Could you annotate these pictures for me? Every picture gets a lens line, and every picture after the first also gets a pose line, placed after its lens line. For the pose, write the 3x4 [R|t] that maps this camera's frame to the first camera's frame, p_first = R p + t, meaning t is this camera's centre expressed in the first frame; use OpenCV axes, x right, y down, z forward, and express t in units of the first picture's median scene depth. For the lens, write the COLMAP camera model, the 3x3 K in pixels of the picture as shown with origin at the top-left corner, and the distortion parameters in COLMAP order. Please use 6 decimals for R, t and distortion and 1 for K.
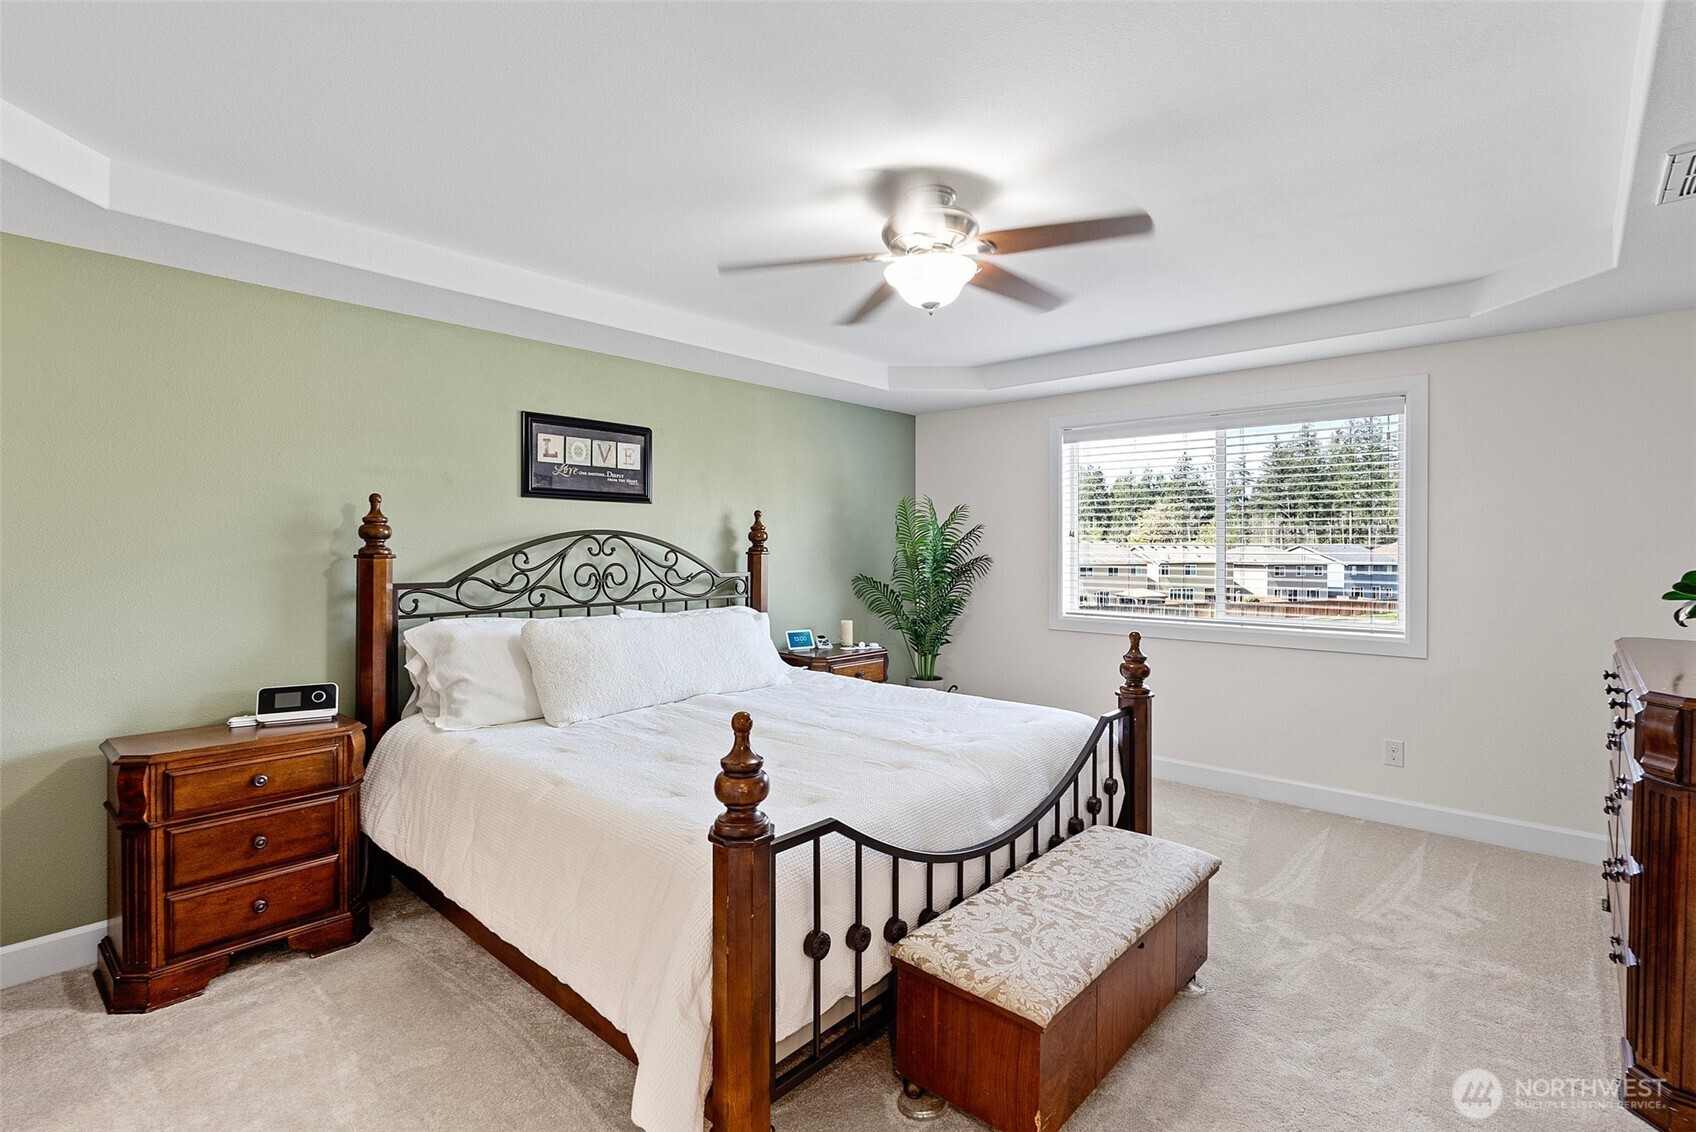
lens RADIAL K [[783.3, 0, 846.9], [0, 783.3, 568.0], [0, 0, 1]] dist [-0.005361, 0.003487]
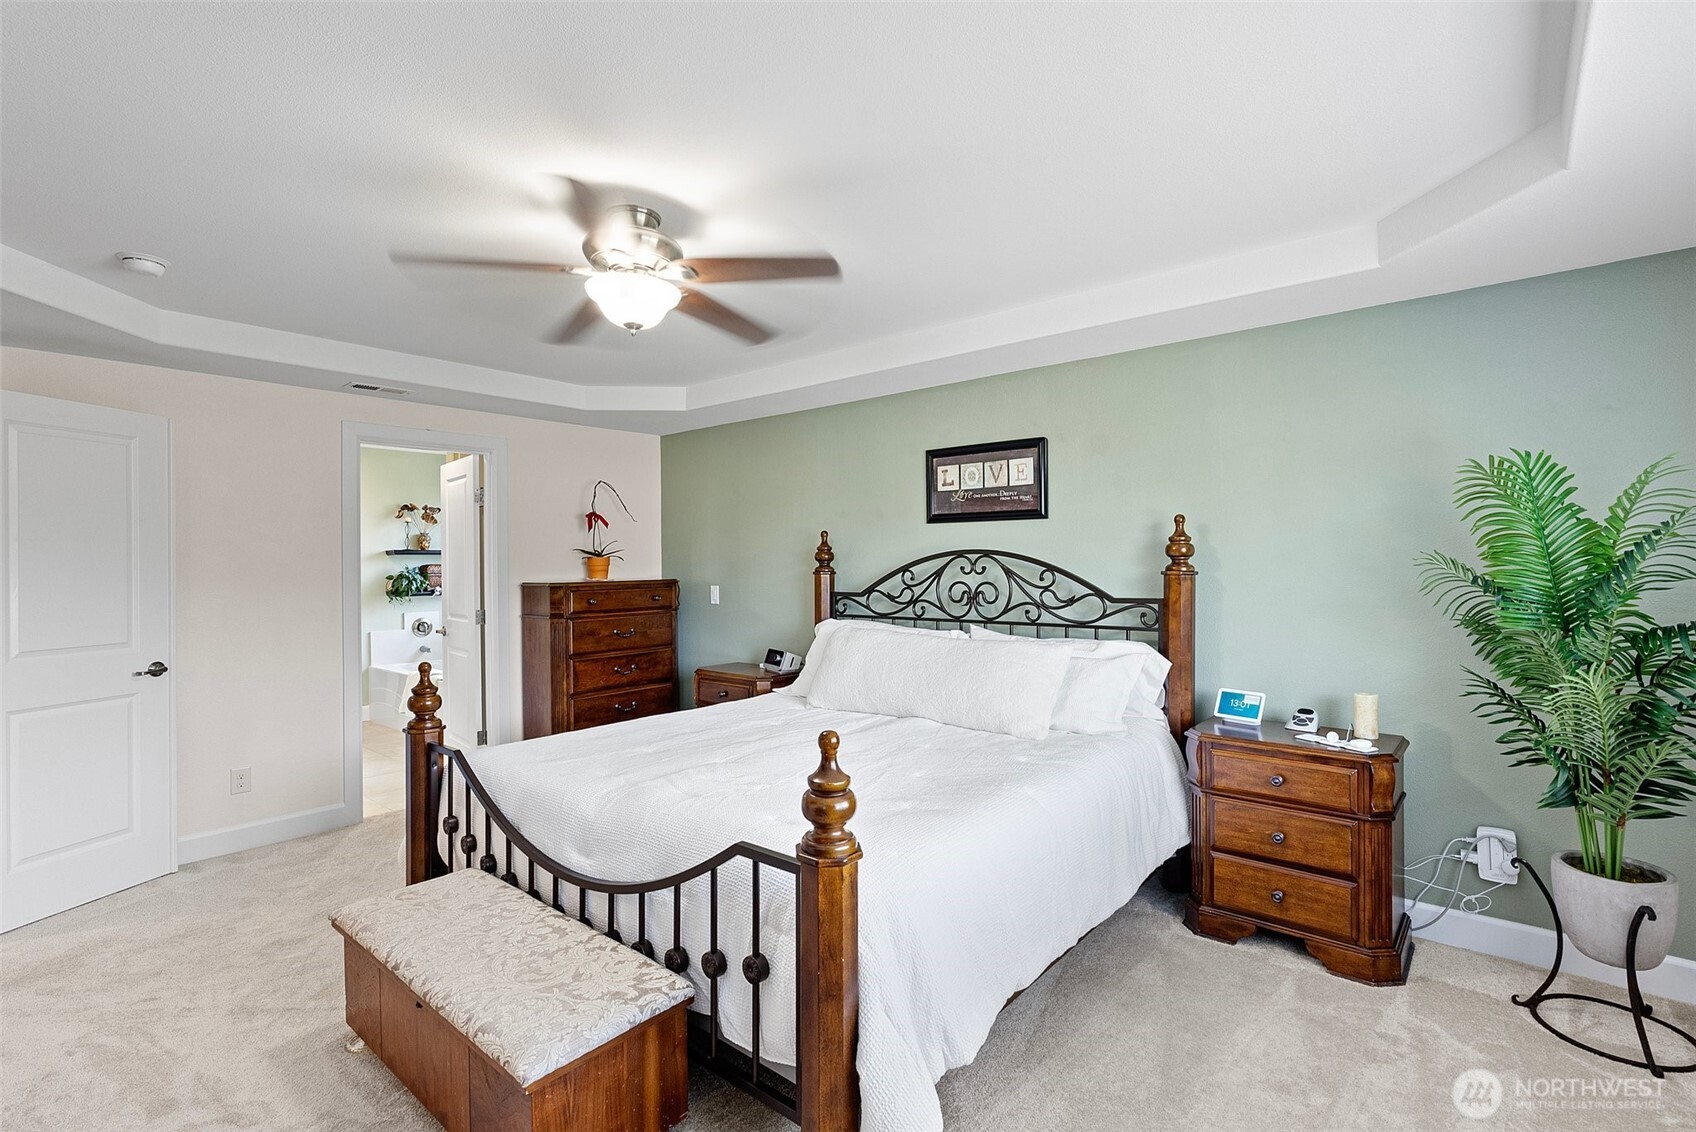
lens RADIAL K [[783.3, 0, 847.6], [0, 783.3, 558.1], [0, 0, 1]] dist [-0.005361, 0.003487]
pose [[0.047956, -0.009735, -0.998802, 0.714250], [-0.021202, 0.999717, -0.010762, -0.022229], [0.998624, 0.021693, 0.047736, 0.783290]]
